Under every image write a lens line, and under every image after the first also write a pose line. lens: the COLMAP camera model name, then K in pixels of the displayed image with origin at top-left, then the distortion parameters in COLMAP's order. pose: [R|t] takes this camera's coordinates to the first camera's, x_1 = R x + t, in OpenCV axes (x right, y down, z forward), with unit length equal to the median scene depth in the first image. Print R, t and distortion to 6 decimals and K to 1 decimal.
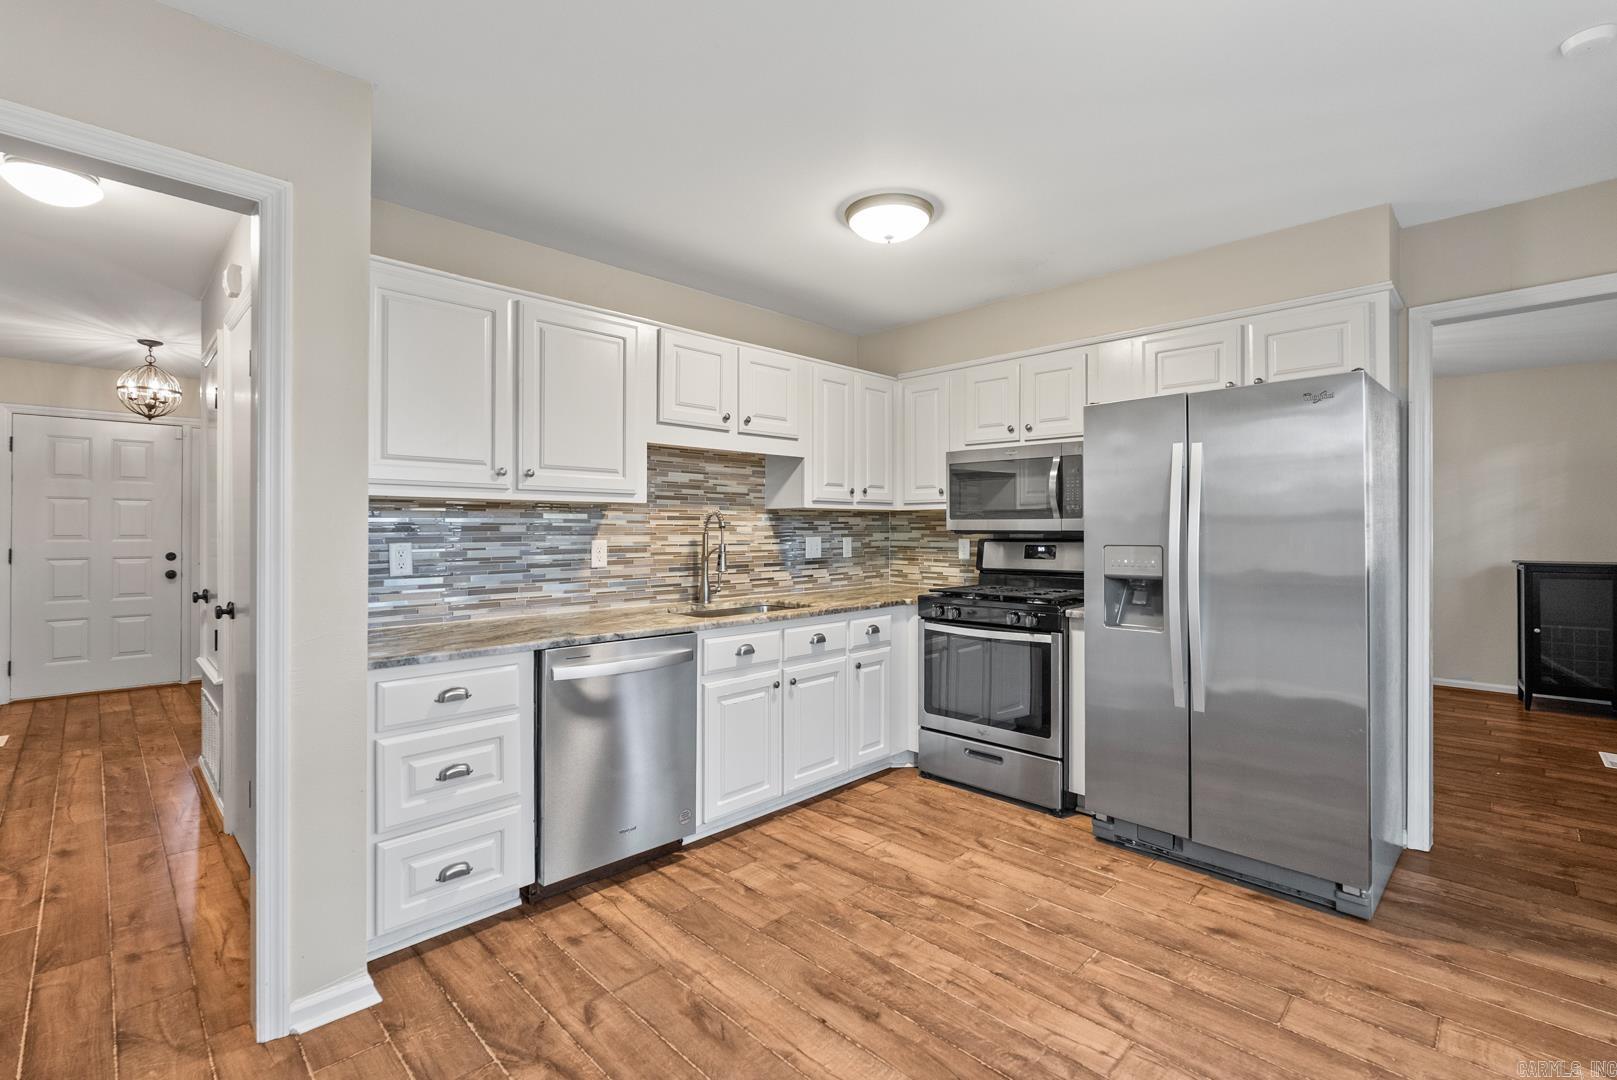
lens RADIAL K [[719.0, 0, 811.4], [0, 719.0, 533.1], [0, 0, 1]] dist [-0.003955, -0.000453]
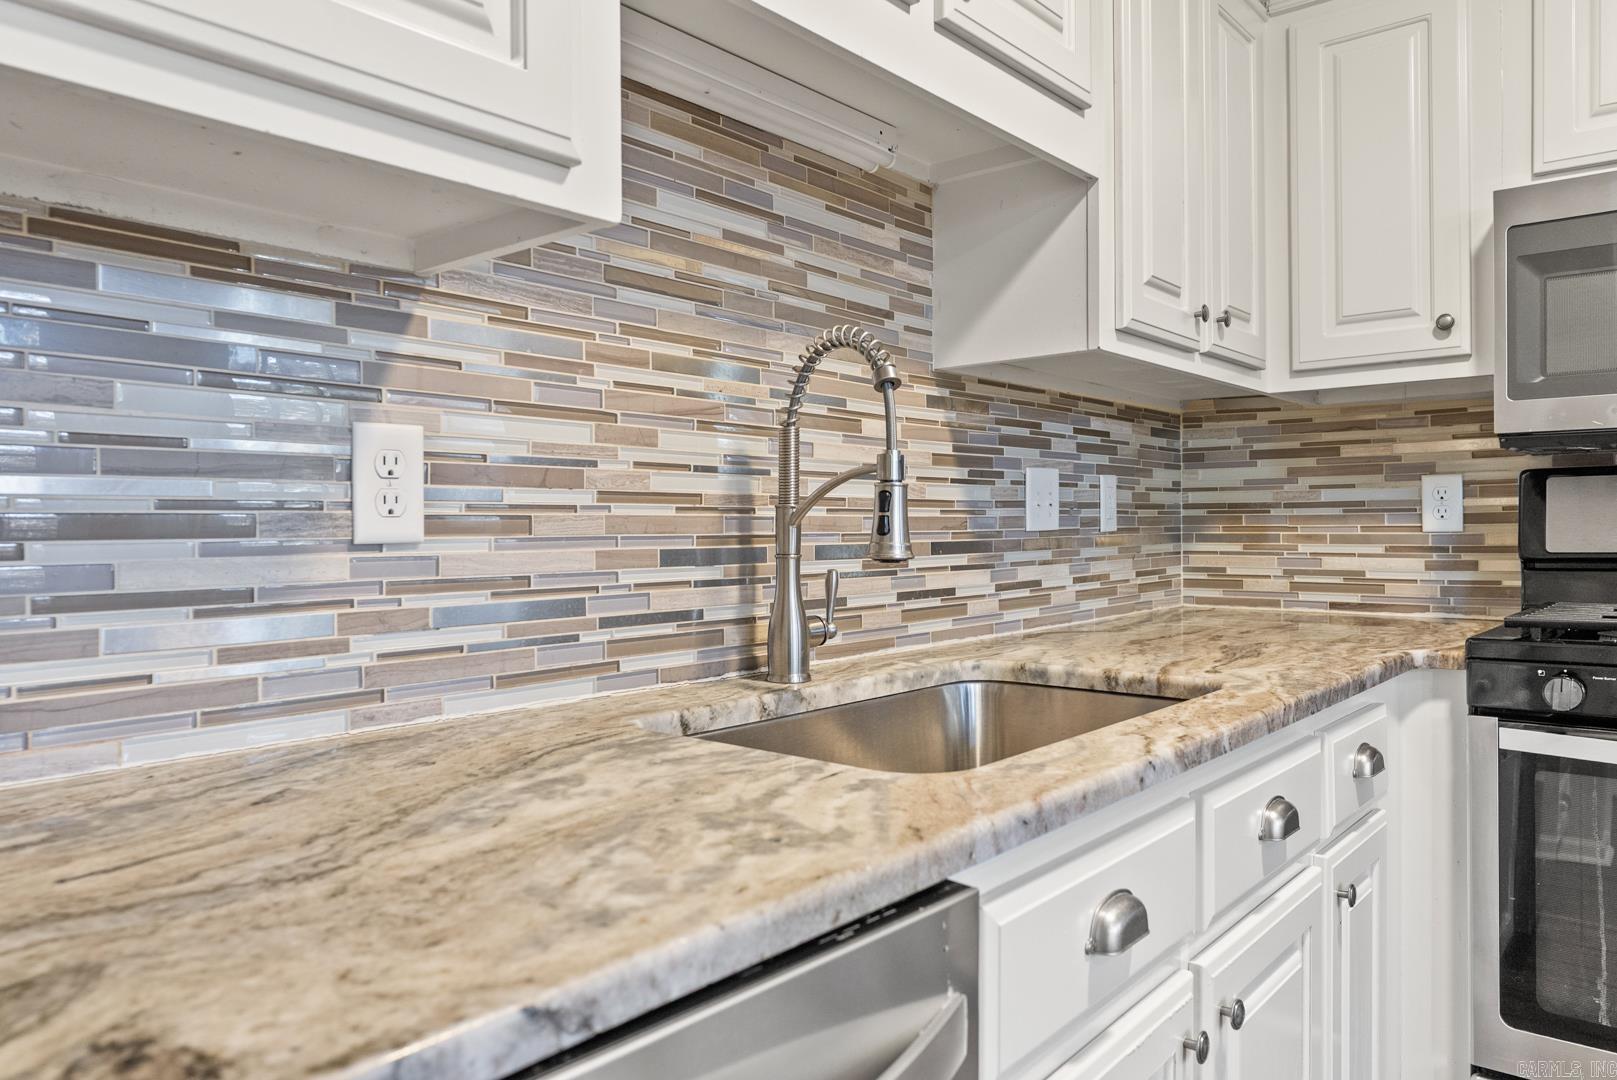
lens RADIAL K [[1091.8, 0, 808.5], [0, 1091.8, 540.0], [0, 0, 1]] dist [0.007179, 0.000866]
pose [[0.996736, -0.009589, 0.080160, -0.167101], [0.009327, 0.999950, 0.003653, 0.040981], [-0.080191, -0.002893, 0.996775, 0.564560]]
